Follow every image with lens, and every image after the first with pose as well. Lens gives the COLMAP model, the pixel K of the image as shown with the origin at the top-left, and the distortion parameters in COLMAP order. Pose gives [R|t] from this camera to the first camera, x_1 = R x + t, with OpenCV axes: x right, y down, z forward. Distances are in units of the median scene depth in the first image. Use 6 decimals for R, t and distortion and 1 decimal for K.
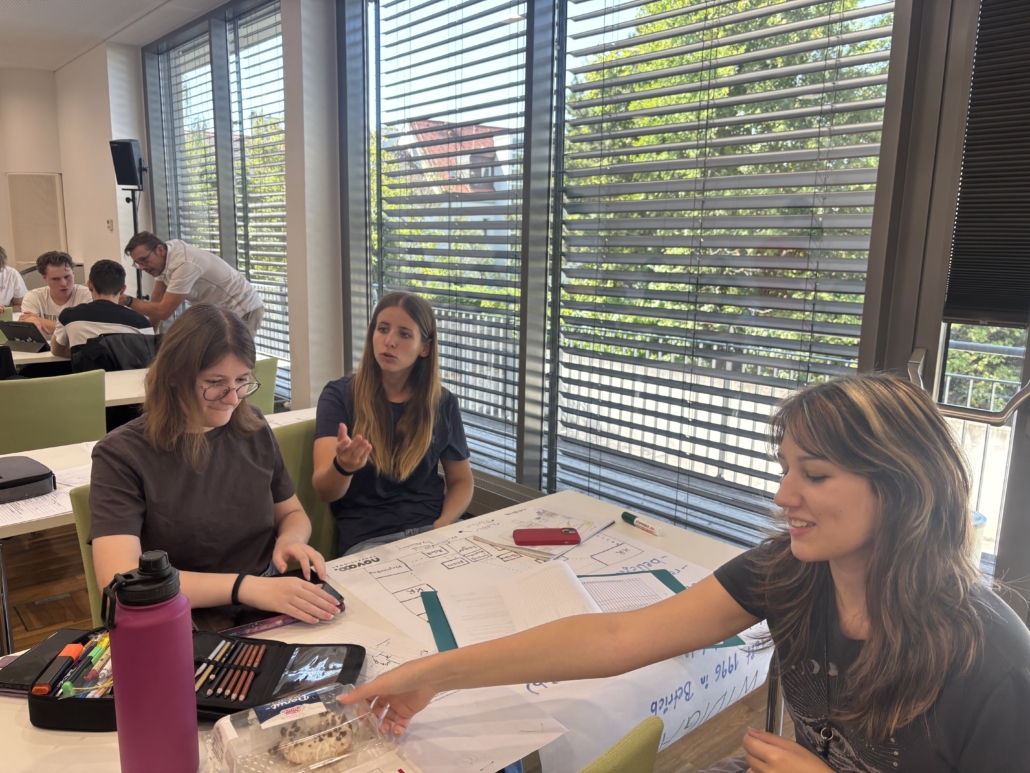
lens RADIAL K [[780.2, 0, 515.1], [0, 780.2, 385.6], [0, 0, 1]] dist [-0.008961, -0.005012]
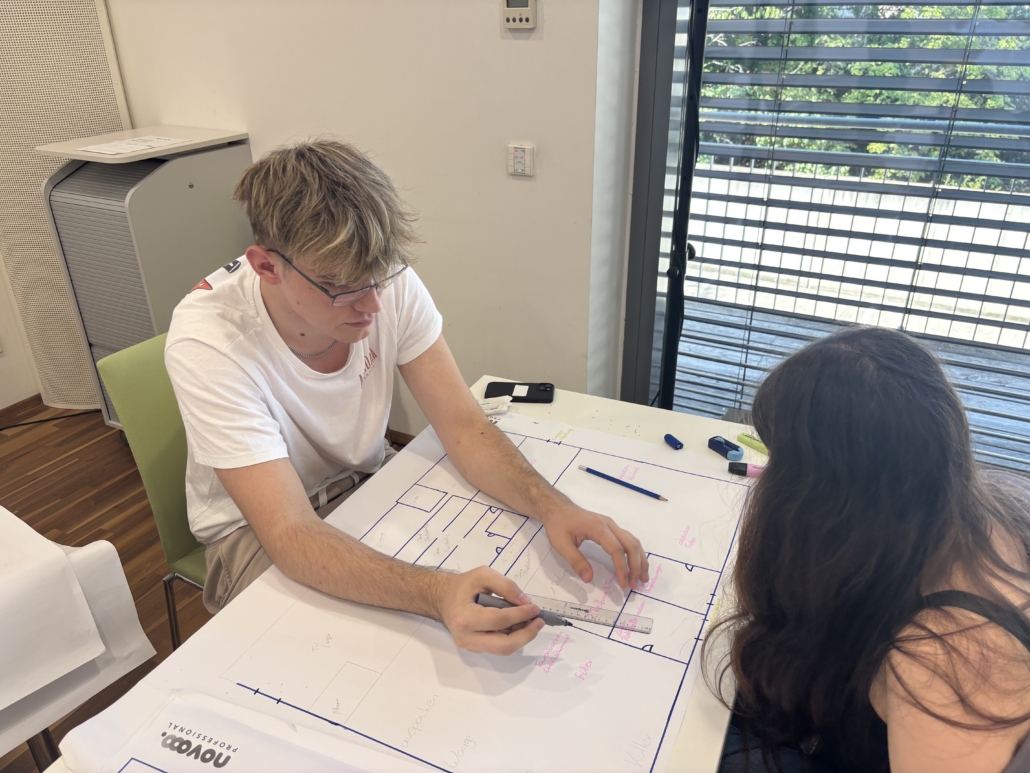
lens RADIAL K [[780.2, 0, 514.8], [0, 780.2, 387.8], [0, 0, 1]] dist [-0.008961, -0.005012]
pose [[0.927240, -0.175409, 0.330843, -0.350434], [0.077448, 0.954233, 0.288863, -0.076506], [-0.366371, -0.242223, 0.898388, 0.413923]]
